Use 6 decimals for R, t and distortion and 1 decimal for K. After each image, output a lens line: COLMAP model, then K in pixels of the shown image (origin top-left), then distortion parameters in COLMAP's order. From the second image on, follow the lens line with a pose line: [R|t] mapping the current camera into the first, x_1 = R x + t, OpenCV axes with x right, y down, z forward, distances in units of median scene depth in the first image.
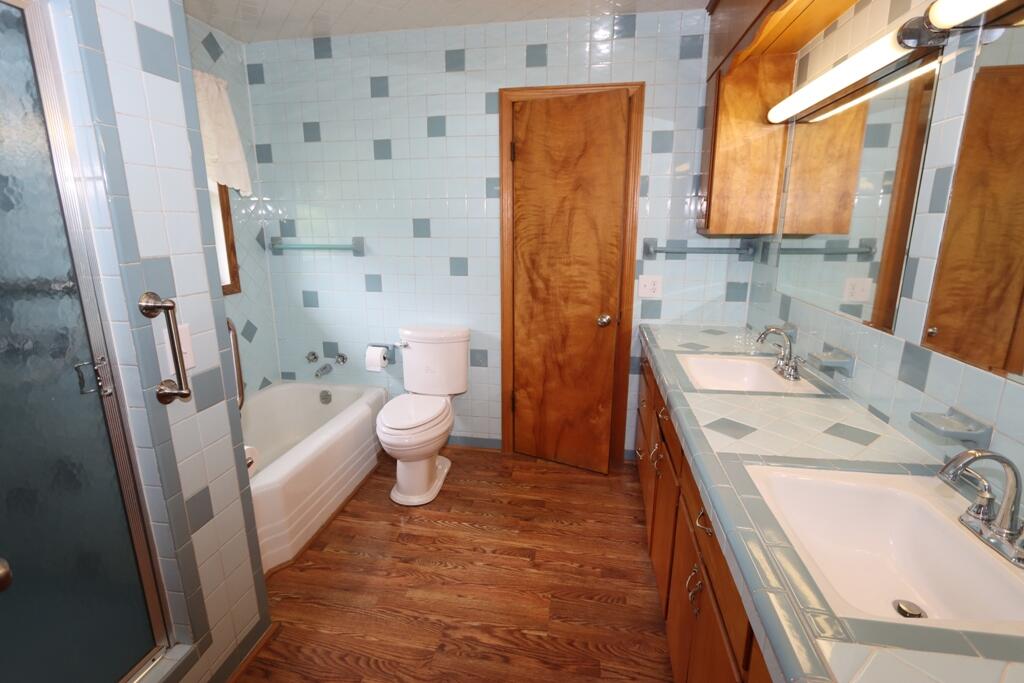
lens RADIAL K [[476.3, 0, 502.5], [0, 476.3, 341.0], [0, 0, 1]] dist [-0.019648, 0.002251]
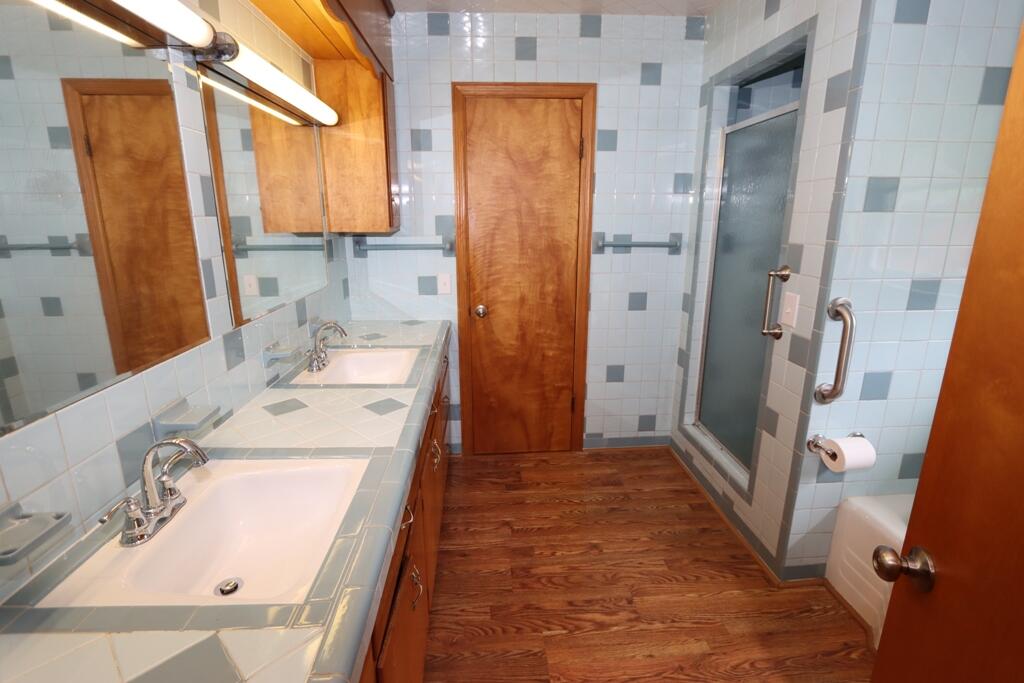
lens RADIAL K [[476.3, 0, 507.7], [0, 476.3, 339.7], [0, 0, 1]] dist [-0.019648, 0.002251]
pose [[-0.973805, 0.064146, -0.218149, 0.353928], [-0.045066, 0.885907, 0.461669, -0.401431], [0.222874, 0.459406, -0.859810, 1.597557]]
